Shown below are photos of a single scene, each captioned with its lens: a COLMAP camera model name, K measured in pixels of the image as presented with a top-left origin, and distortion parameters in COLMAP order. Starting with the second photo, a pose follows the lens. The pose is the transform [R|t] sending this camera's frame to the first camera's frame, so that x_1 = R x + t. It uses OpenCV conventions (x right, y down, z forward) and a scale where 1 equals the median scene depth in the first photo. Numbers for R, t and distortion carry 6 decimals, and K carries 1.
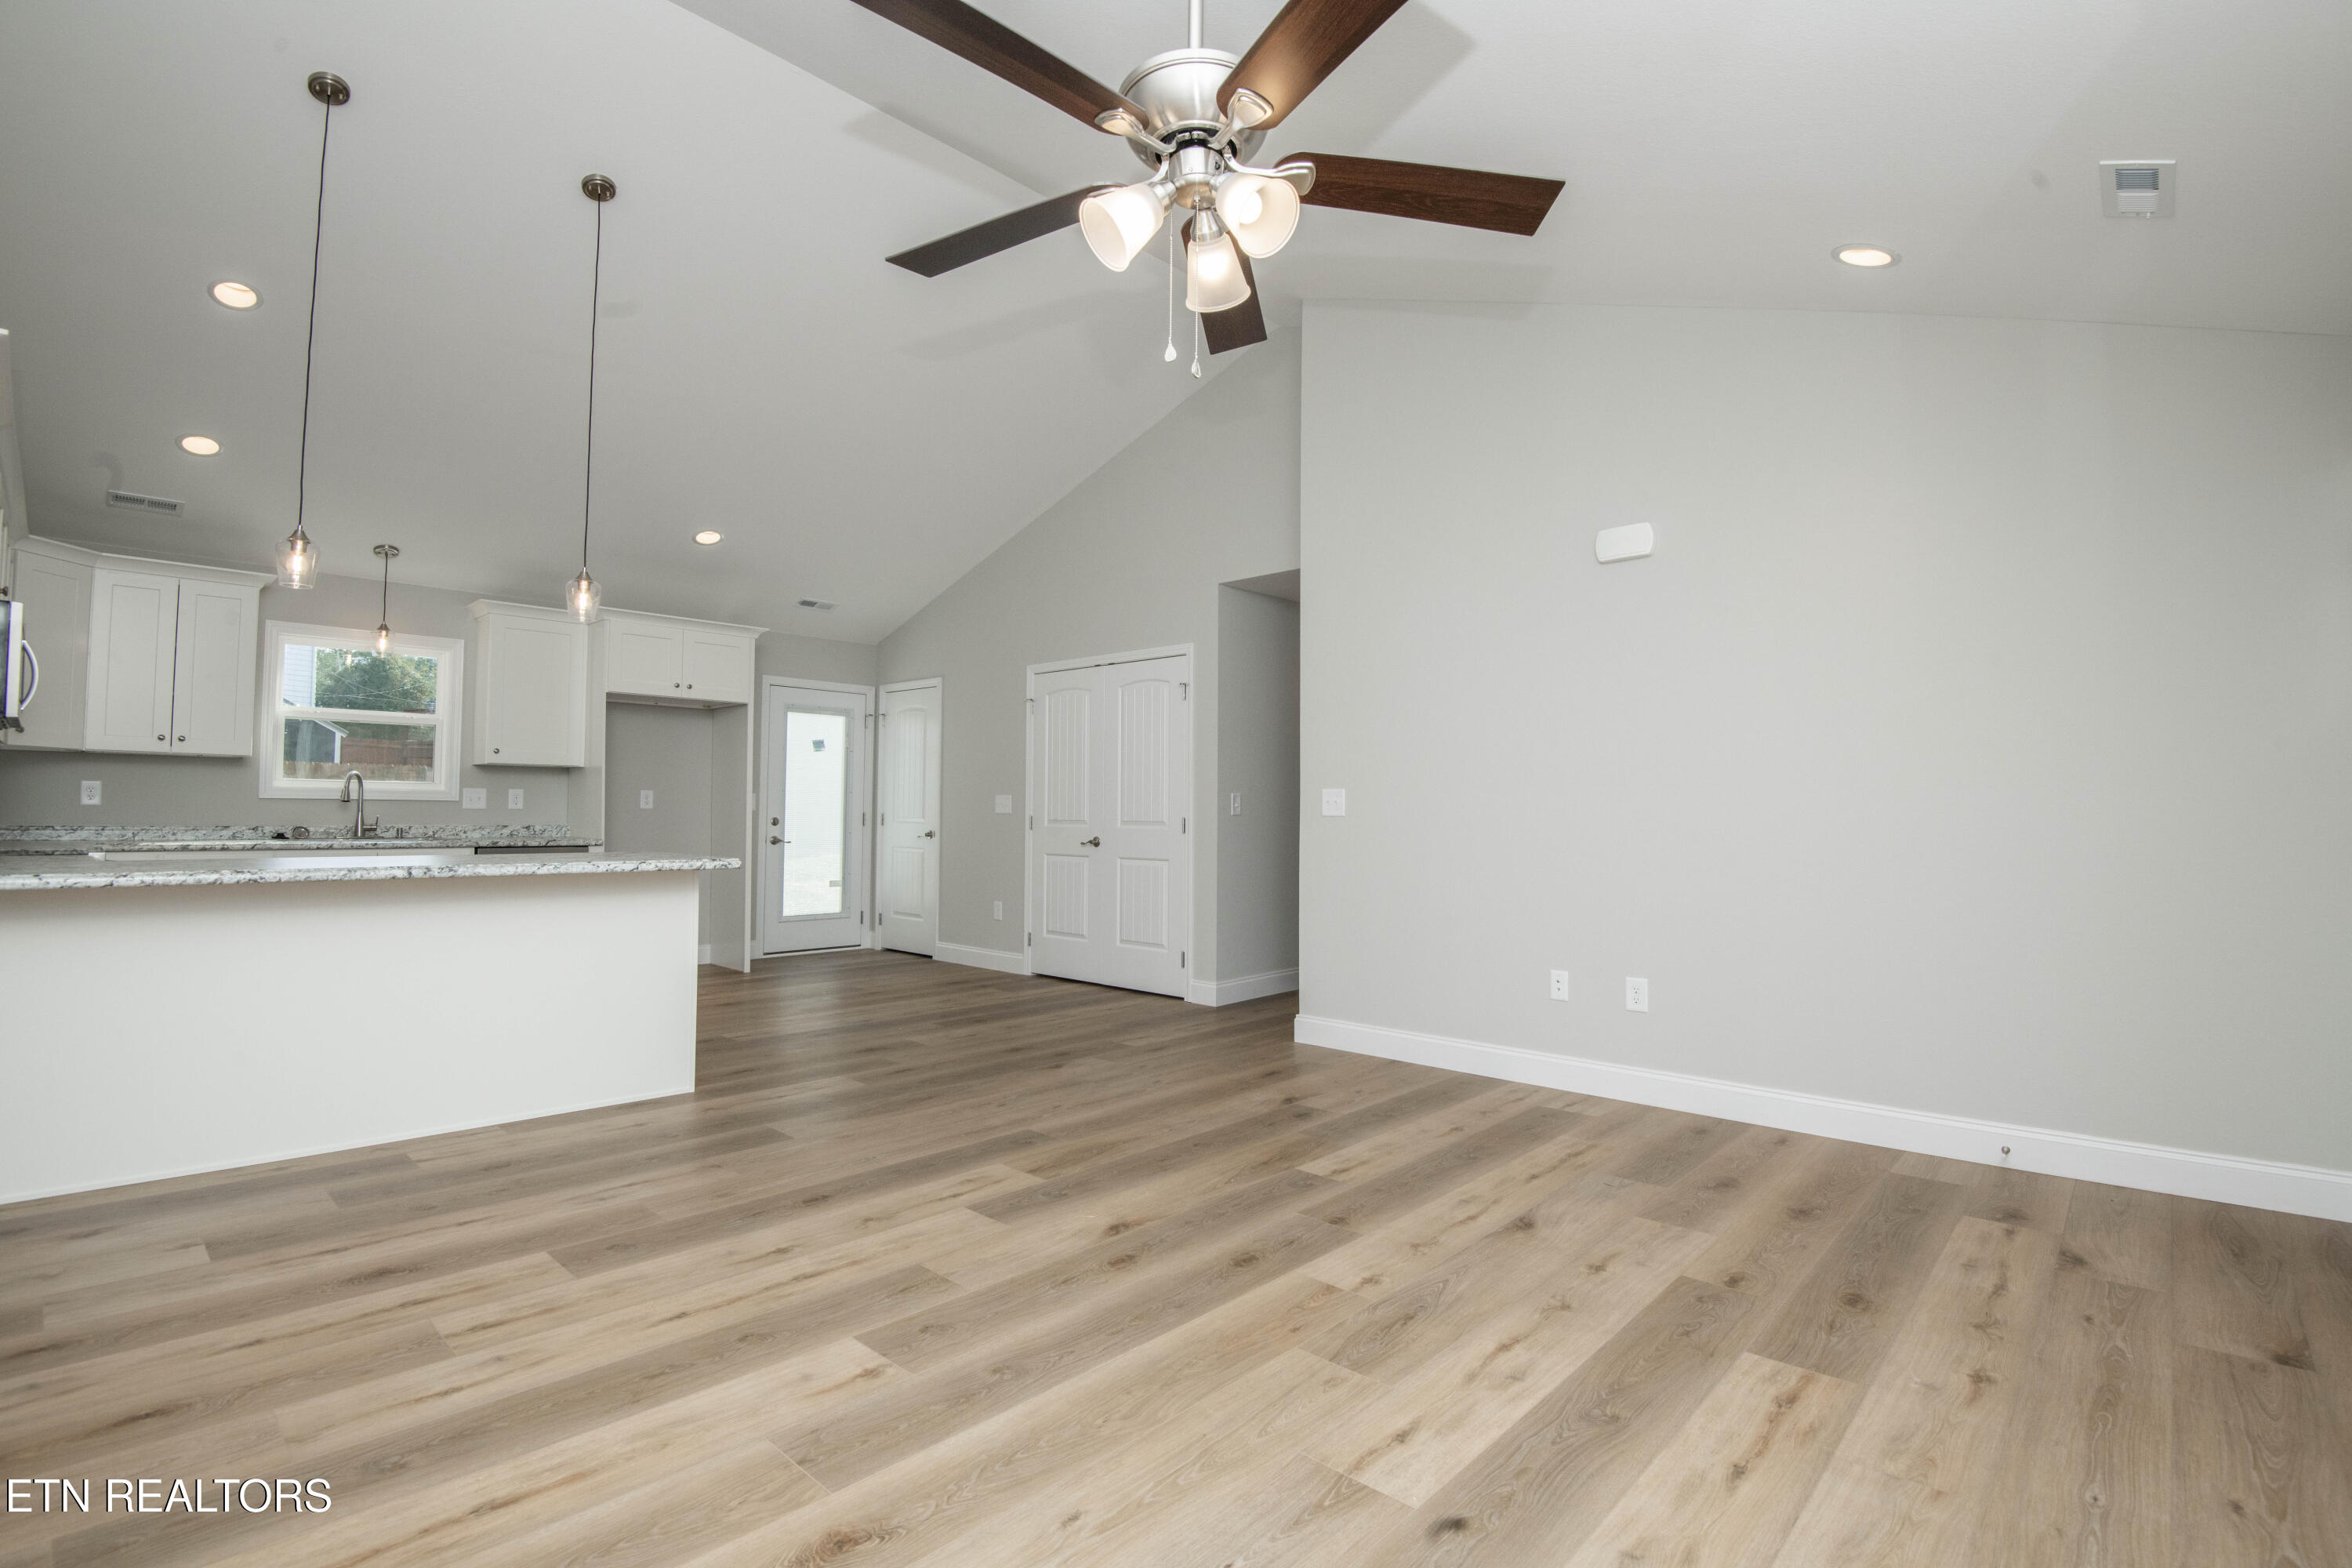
lens RADIAL K [[1099.2, 0, 1185.3], [0, 1099.2, 780.5], [0, 0, 1]] dist [-0.002230, -0.017755]
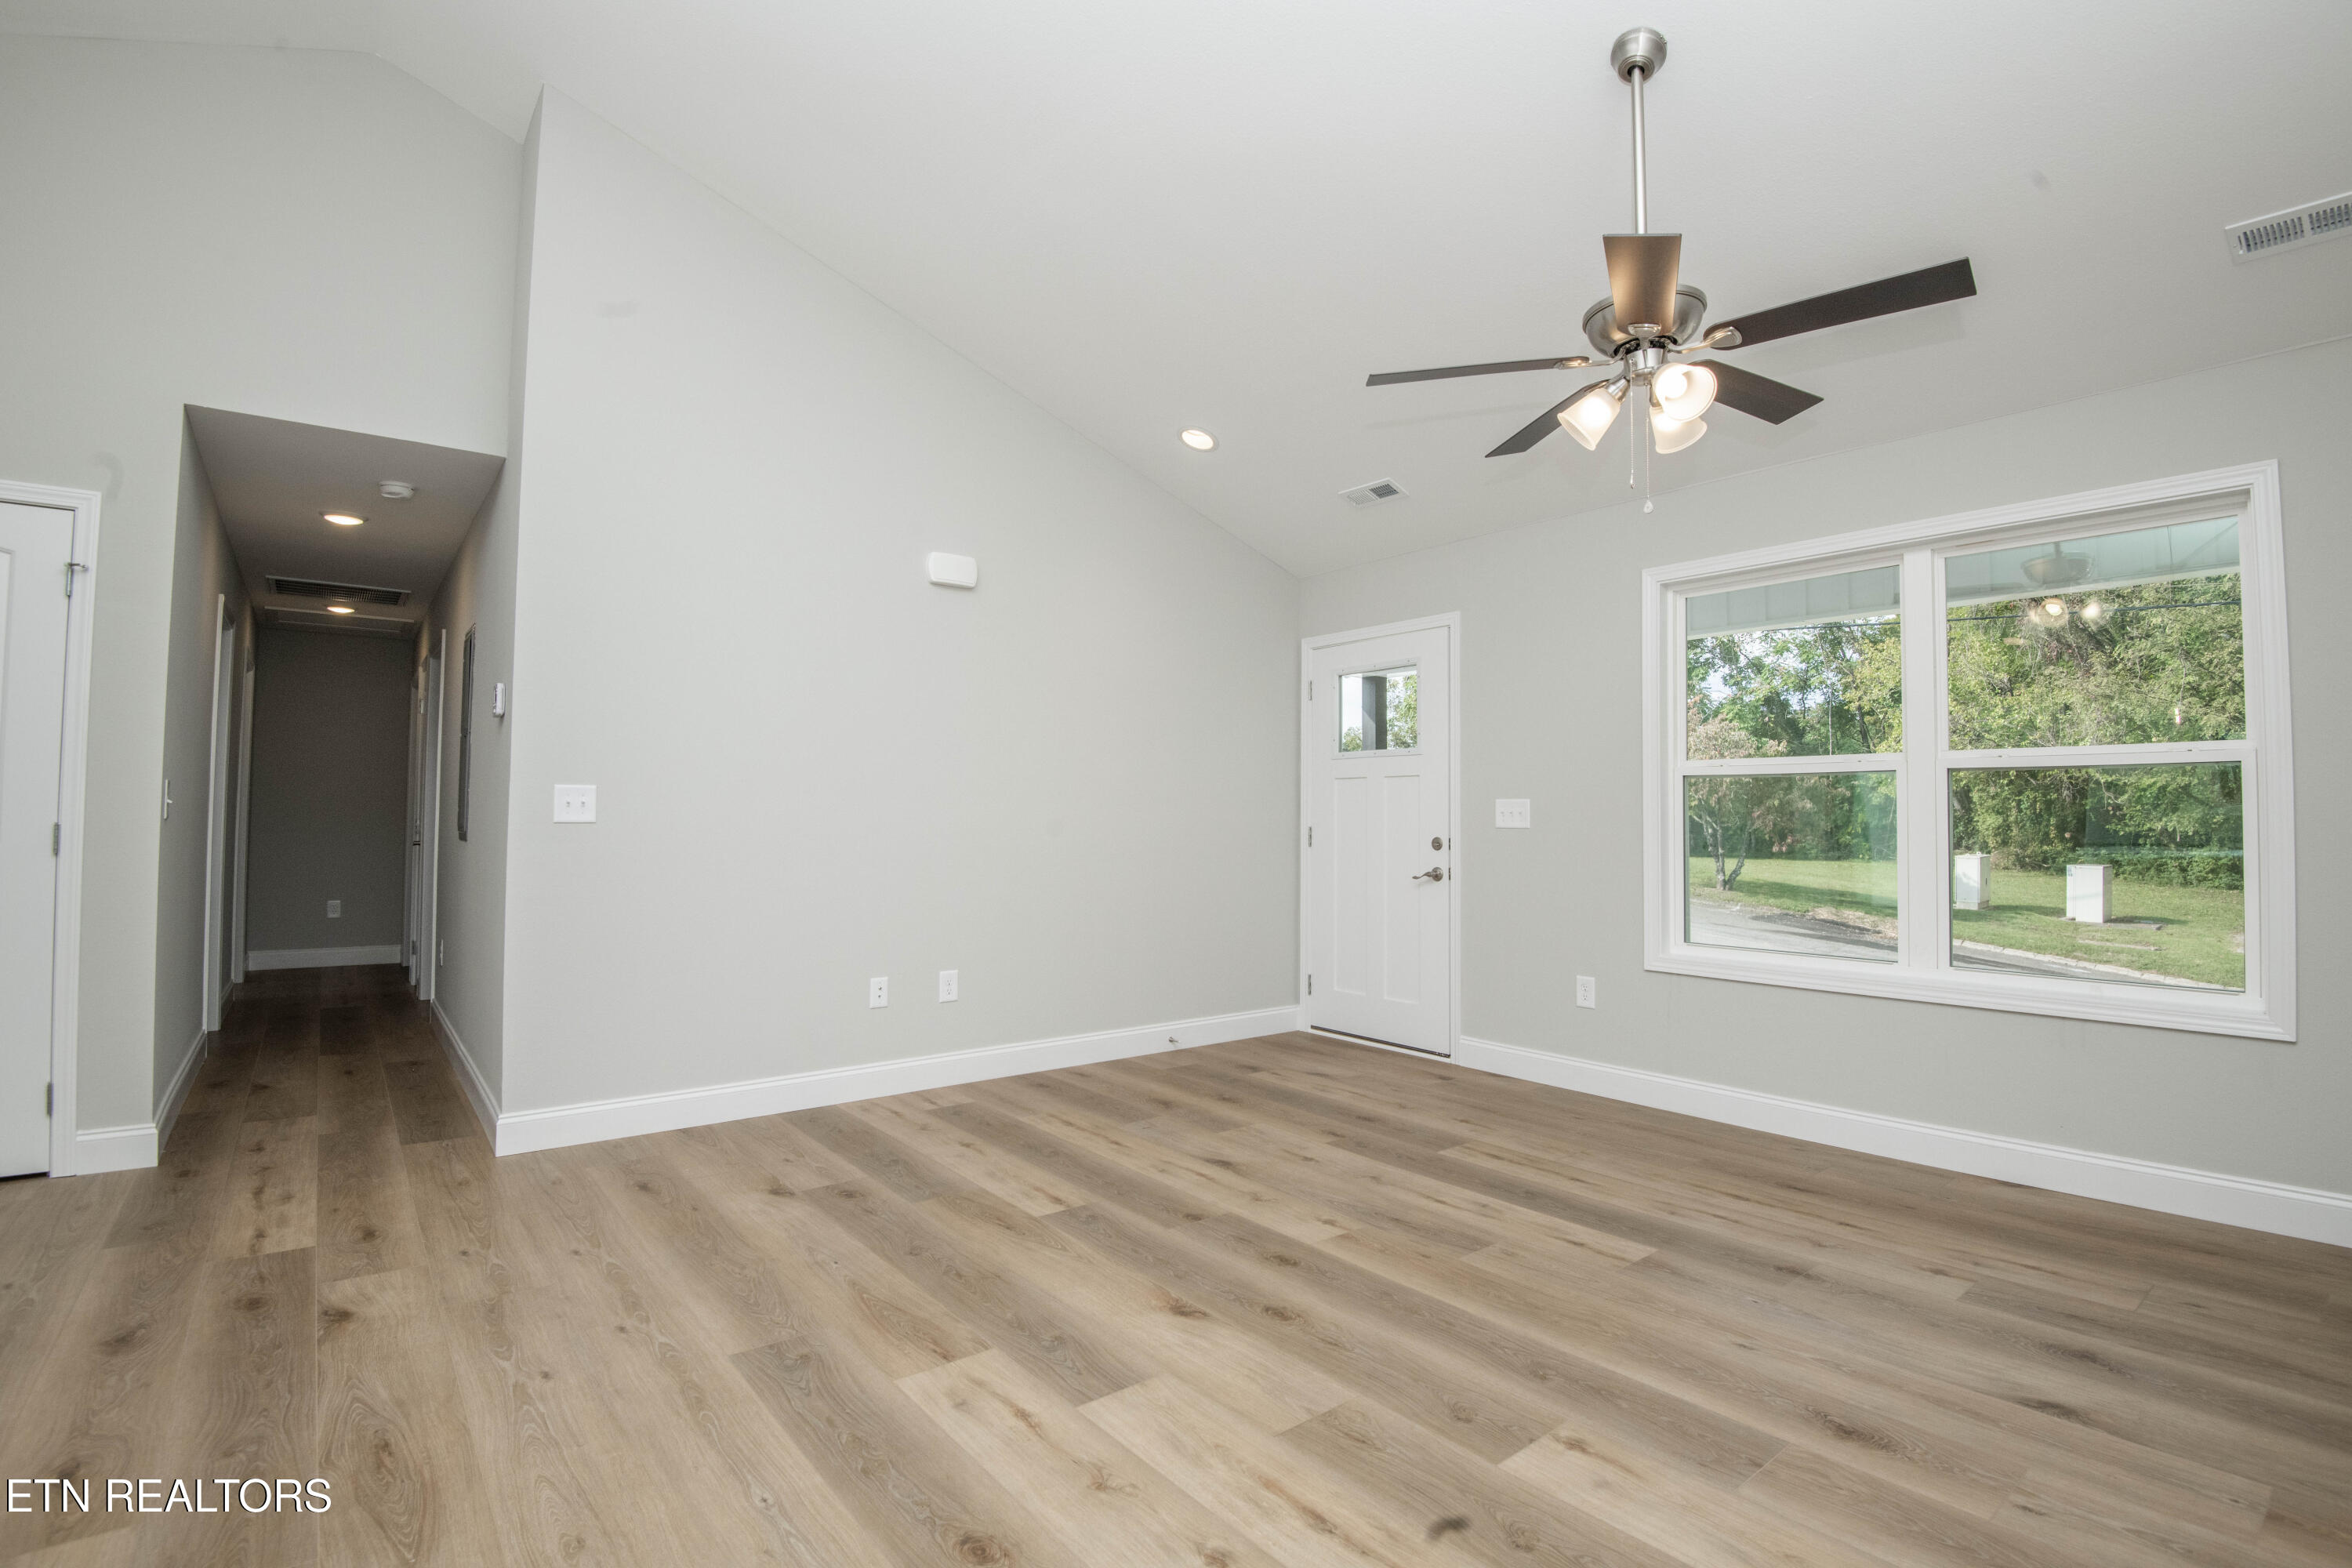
lens RADIAL K [[1099.2, 0, 1185.3], [0, 1099.2, 780.5], [0, 0, 1]] dist [-0.002230, -0.017755]
pose [[0.135839, 0.029827, 0.990282, -0.917268], [-0.042152, 0.998816, -0.024302, 0.010159], [-0.989834, -0.038441, 0.136935, 0.884100]]
